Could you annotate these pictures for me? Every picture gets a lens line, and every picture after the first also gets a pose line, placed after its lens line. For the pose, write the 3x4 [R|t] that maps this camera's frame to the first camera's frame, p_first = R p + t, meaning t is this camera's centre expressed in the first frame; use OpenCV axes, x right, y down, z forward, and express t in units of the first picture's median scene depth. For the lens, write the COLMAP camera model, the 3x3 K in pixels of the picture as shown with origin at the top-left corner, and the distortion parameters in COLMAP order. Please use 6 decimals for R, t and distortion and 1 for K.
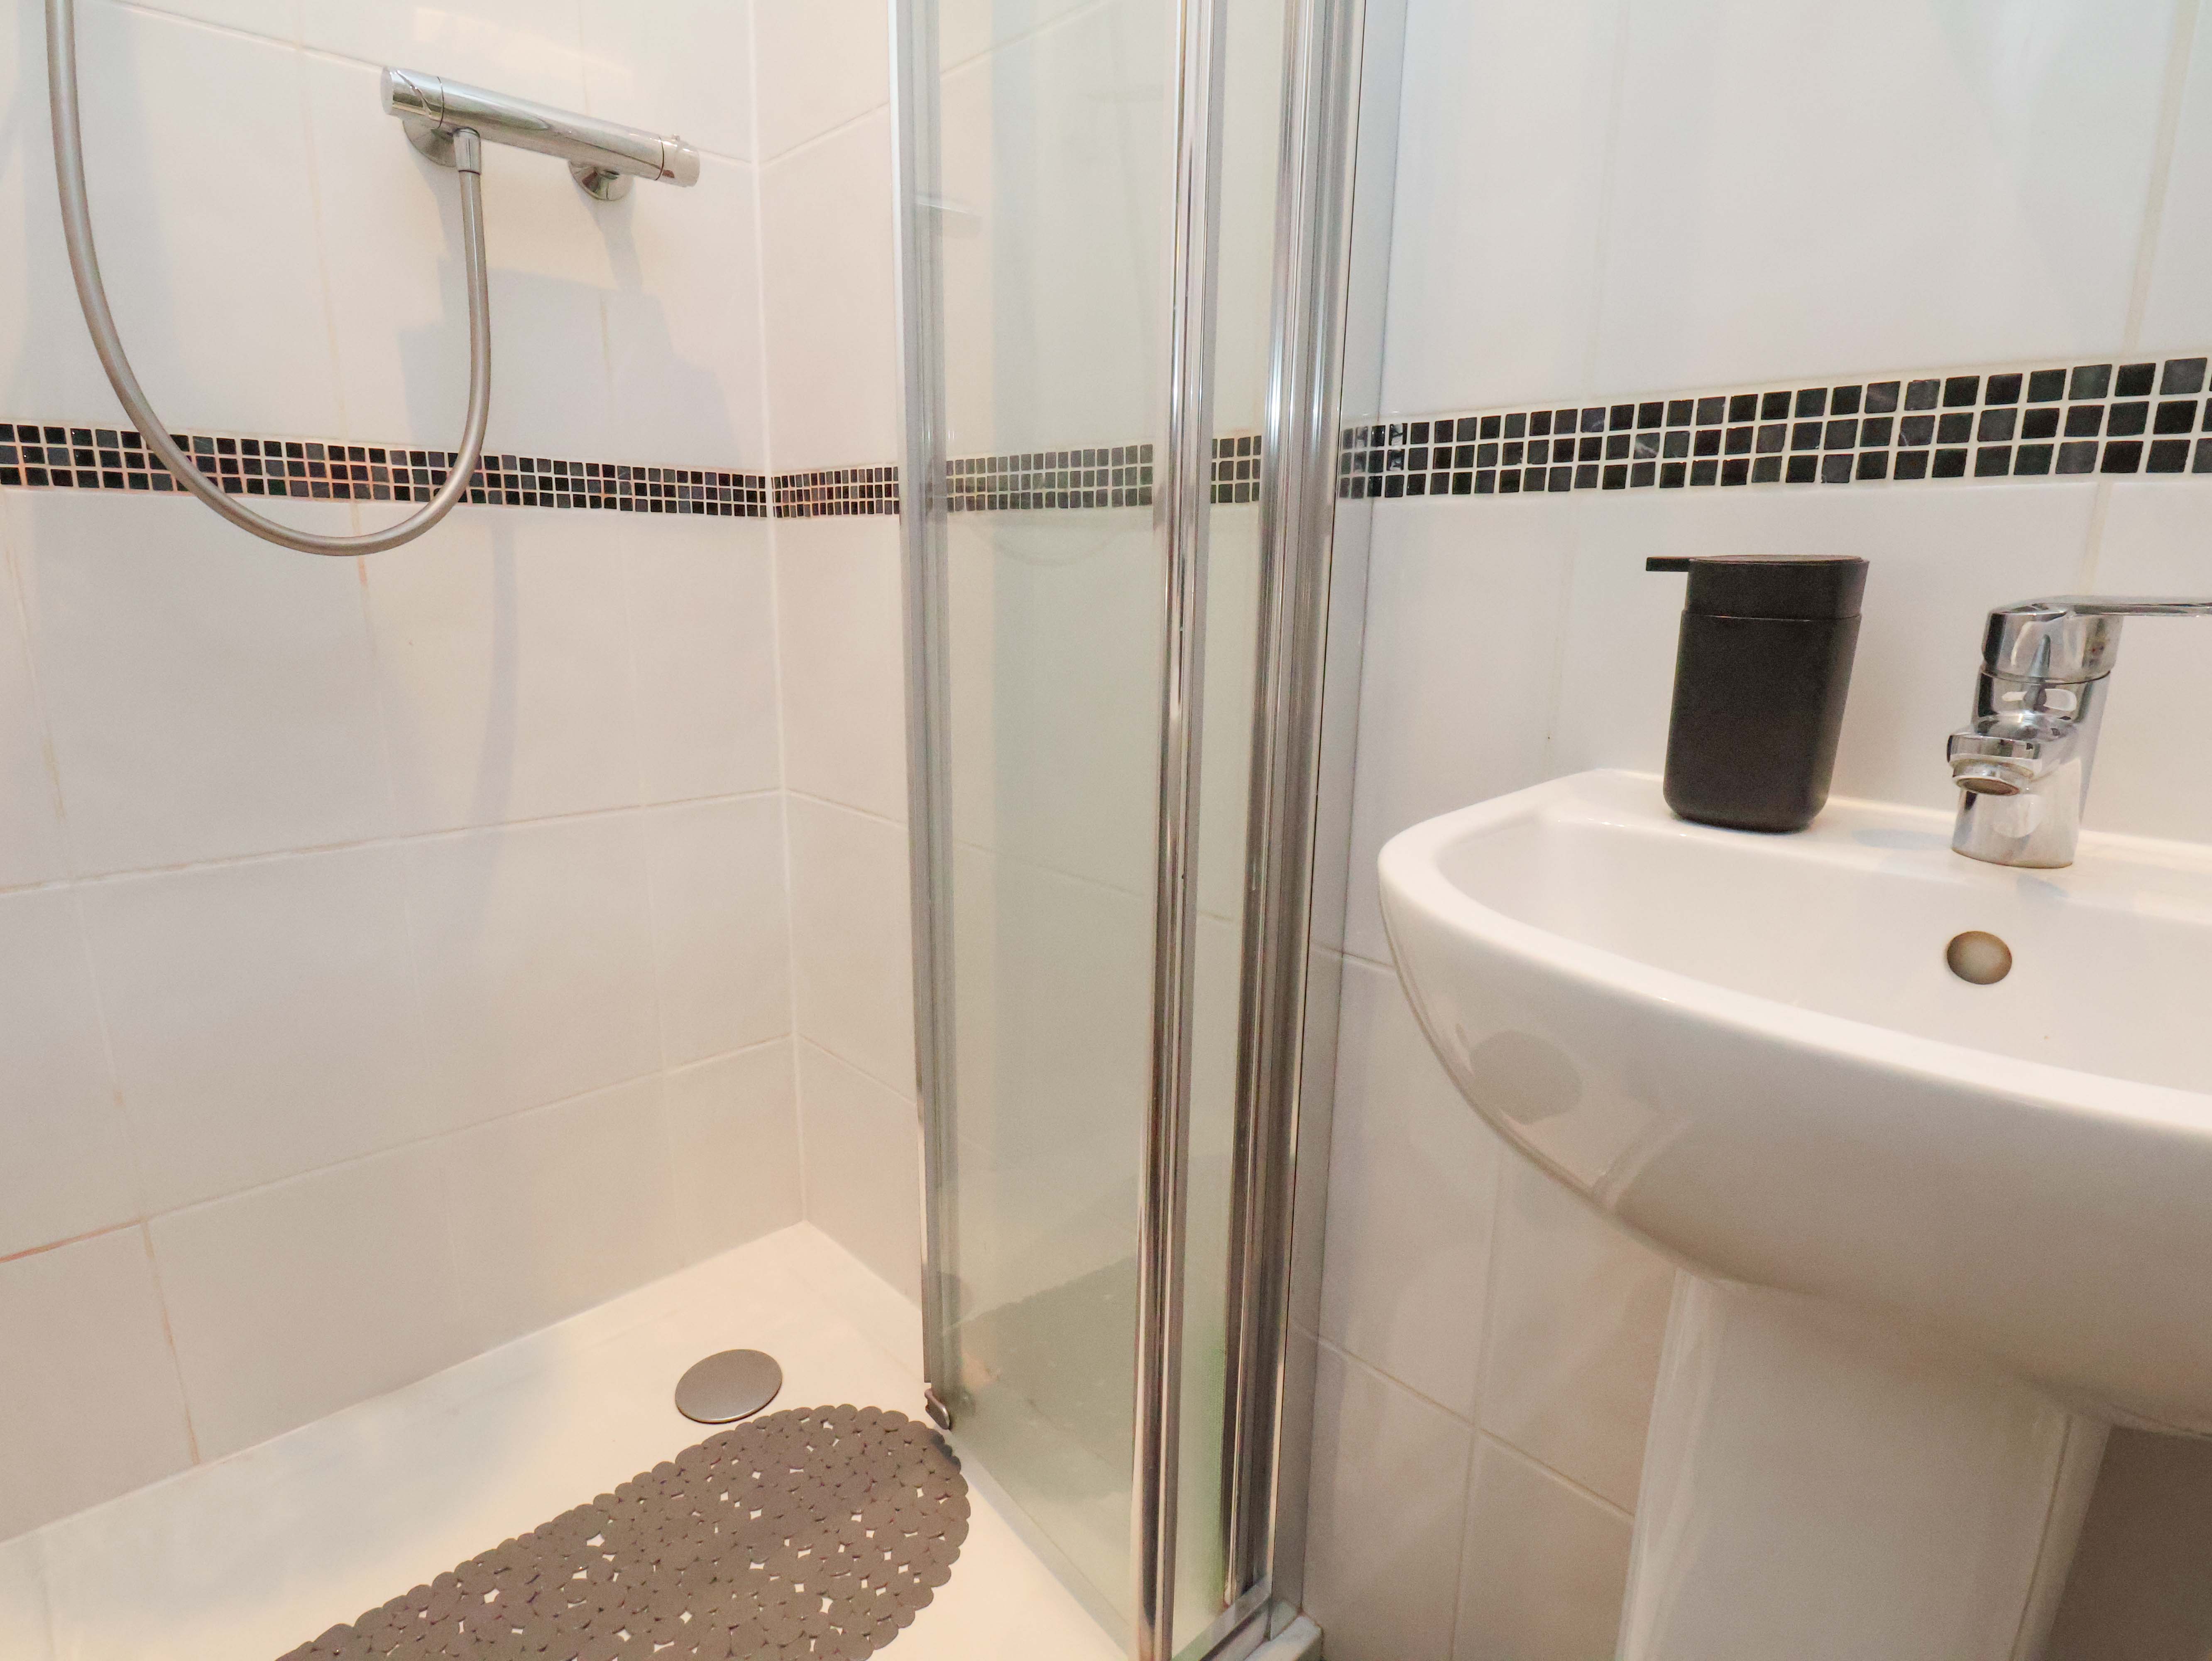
lens RADIAL K [[1155.7, 0, 1120.3], [0, 1155.7, 856.8], [0, 0, 1]] dist [0.001336, -0.016074]
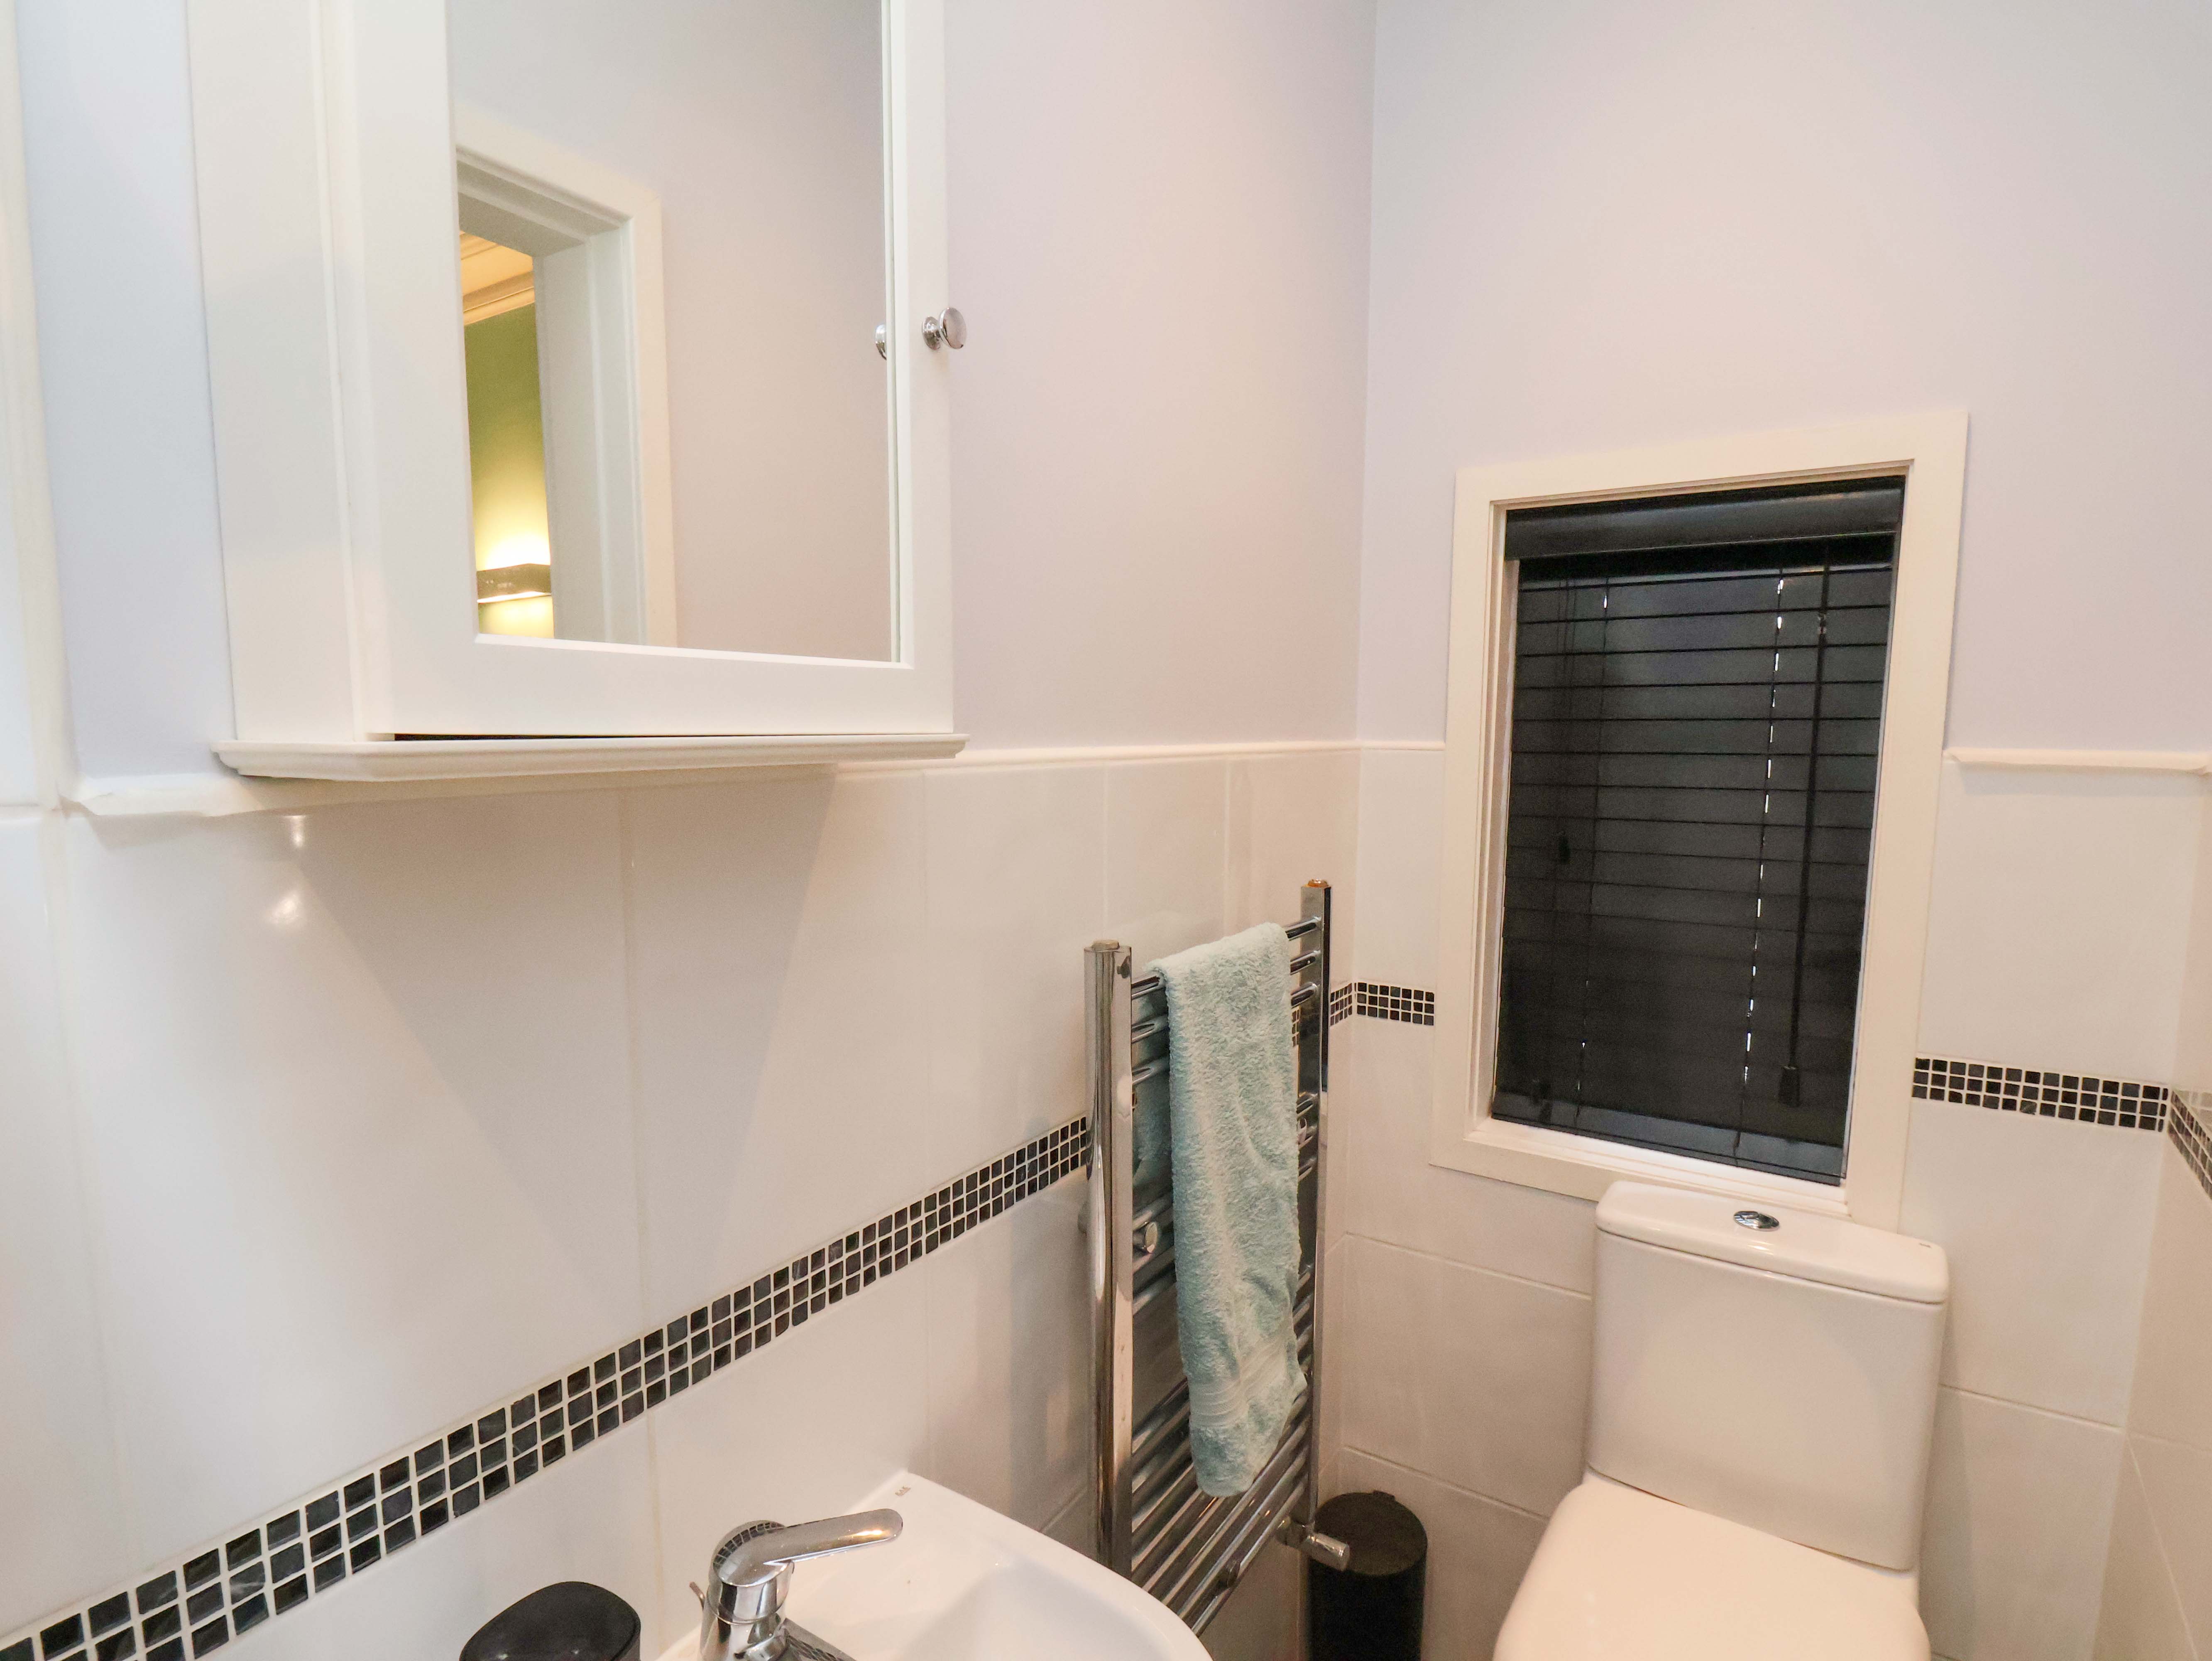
lens RADIAL K [[1155.7, 0, 1120.3], [0, 1155.7, 856.8], [0, 0, 1]] dist [0.001336, -0.016074]
pose [[-0.217737, -0.131661, 0.967086, -0.252719], [0.218517, 0.959130, 0.179776, -0.580073], [-0.951231, 0.250469, -0.180068, 0.304975]]
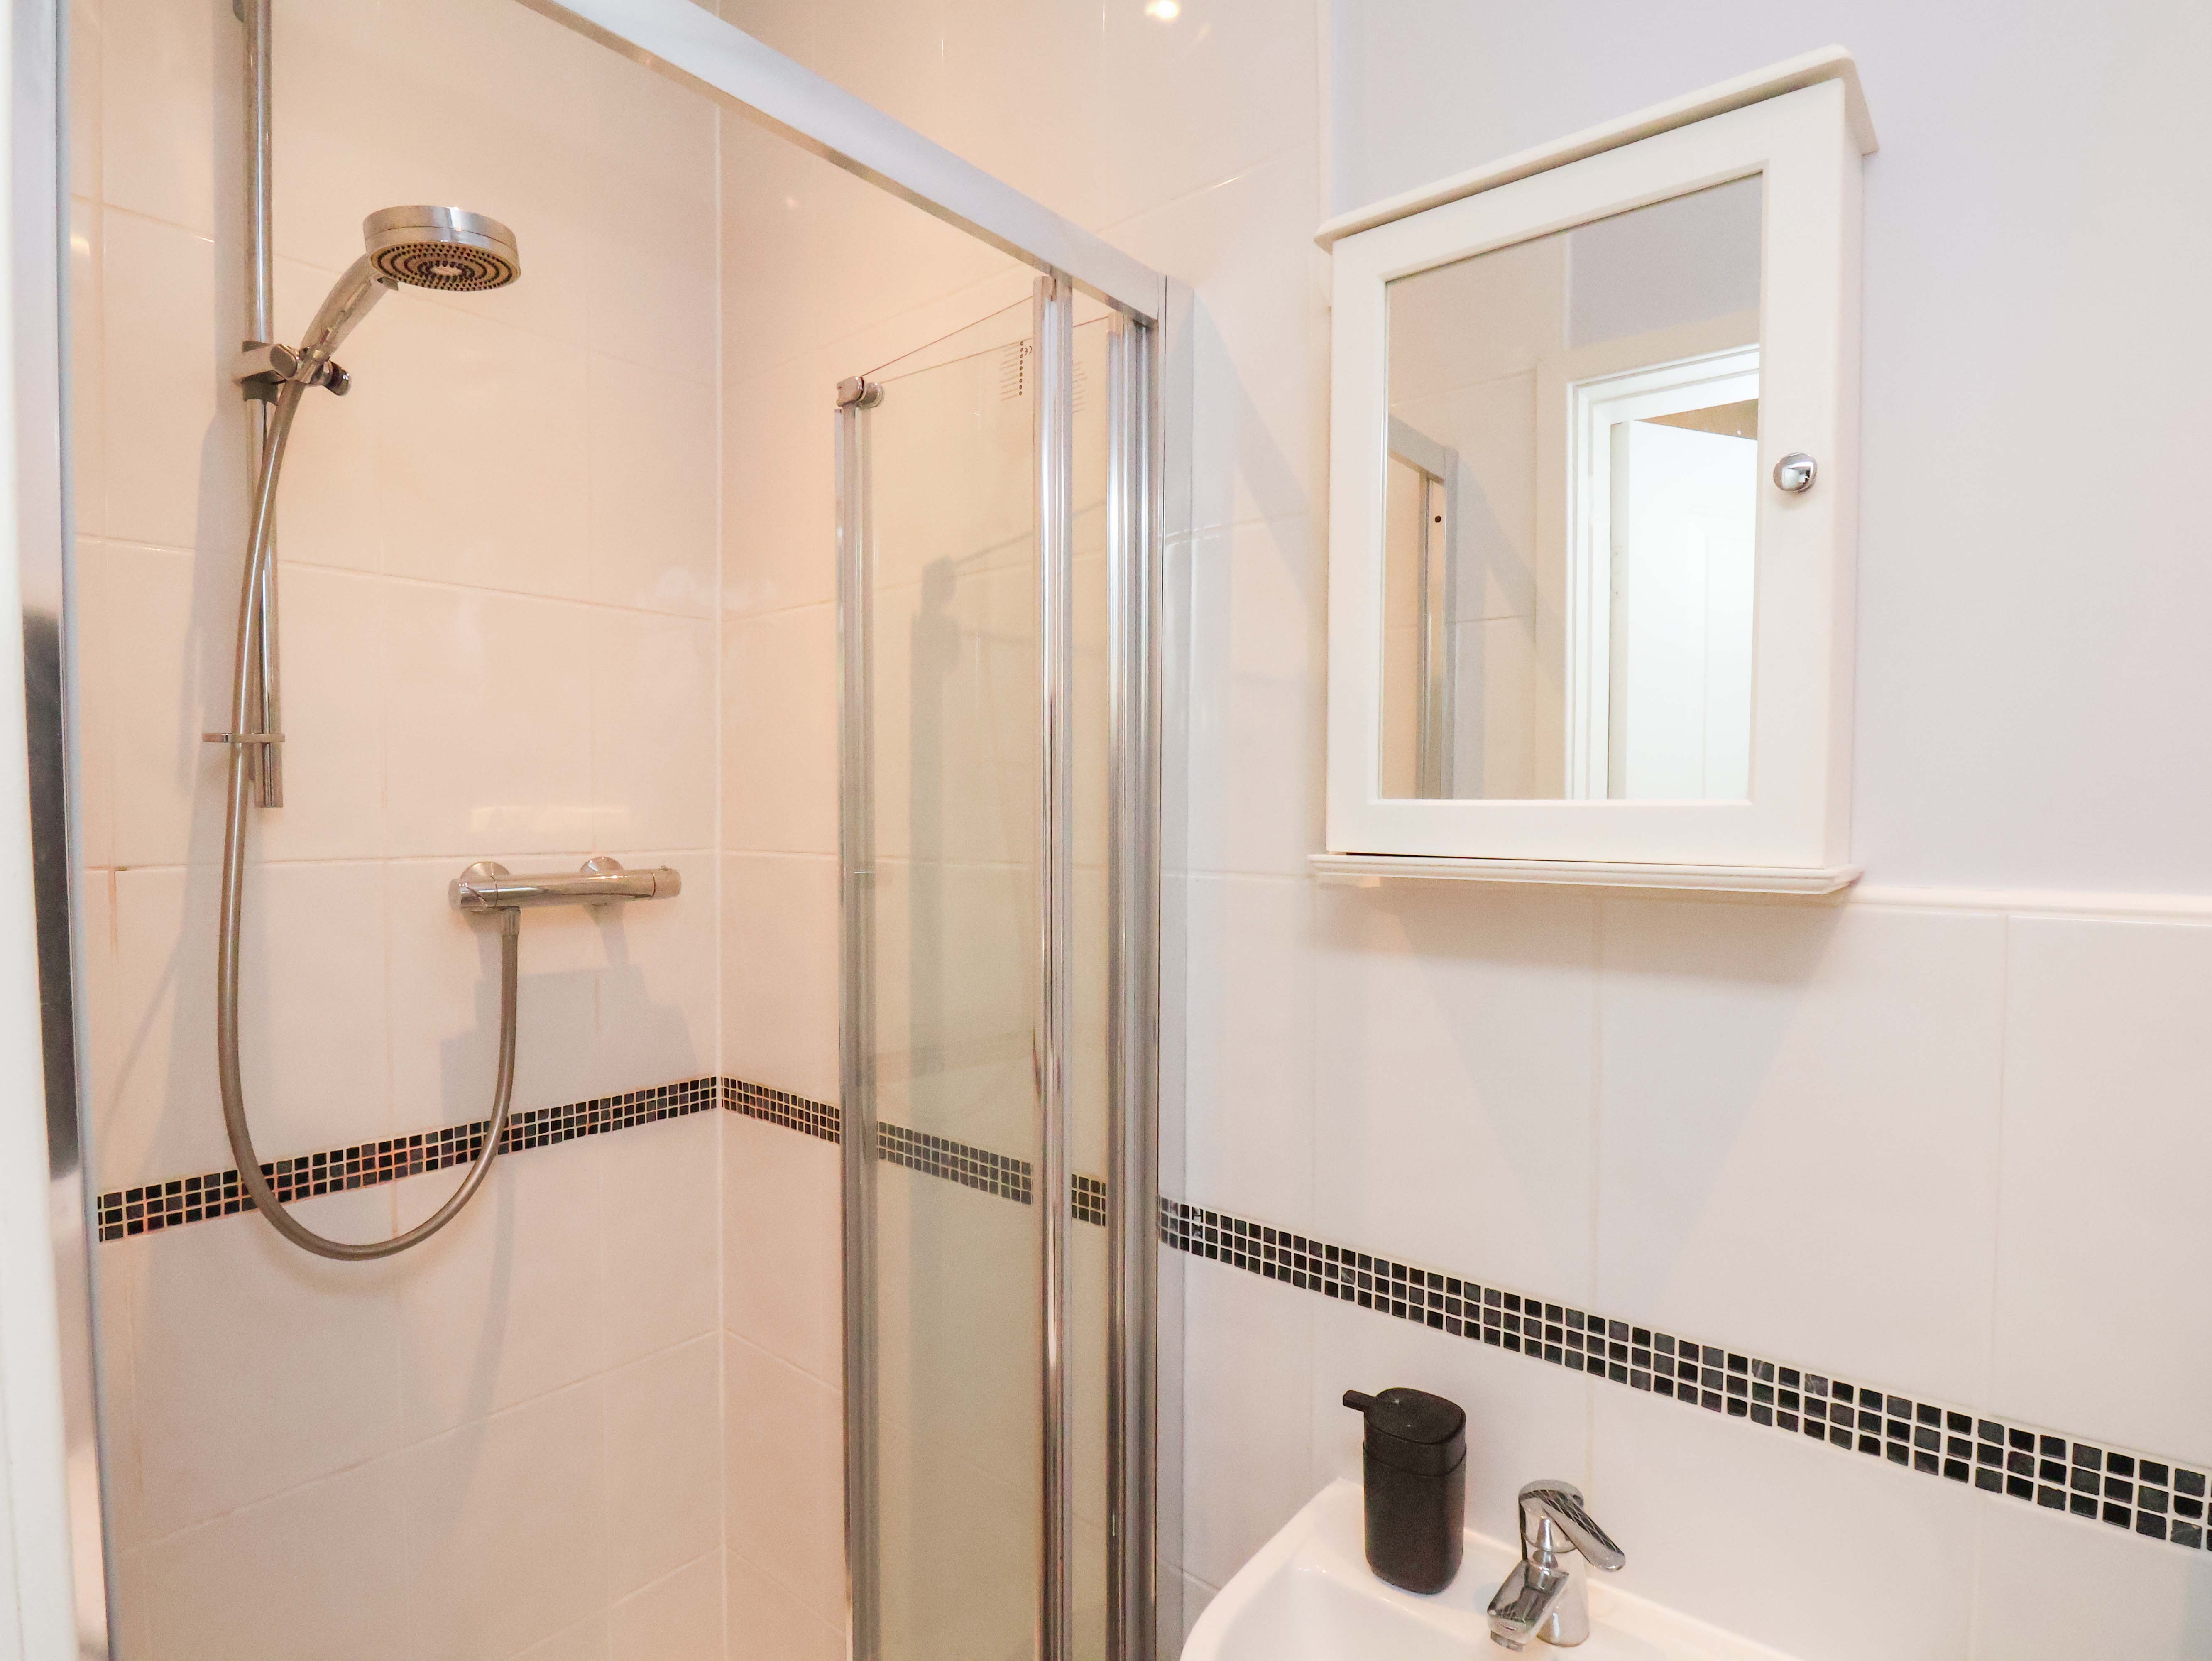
lens RADIAL K [[1155.7, 0, 1120.3], [0, 1155.7, 856.8], [0, 0, 1]] dist [0.001336, -0.016074]
pose [[0.994165, -0.016054, 0.106672, -0.006890], [0.036627, 0.980354, -0.193814, -0.426356], [-0.101465, 0.196590, 0.975222, -0.420036]]
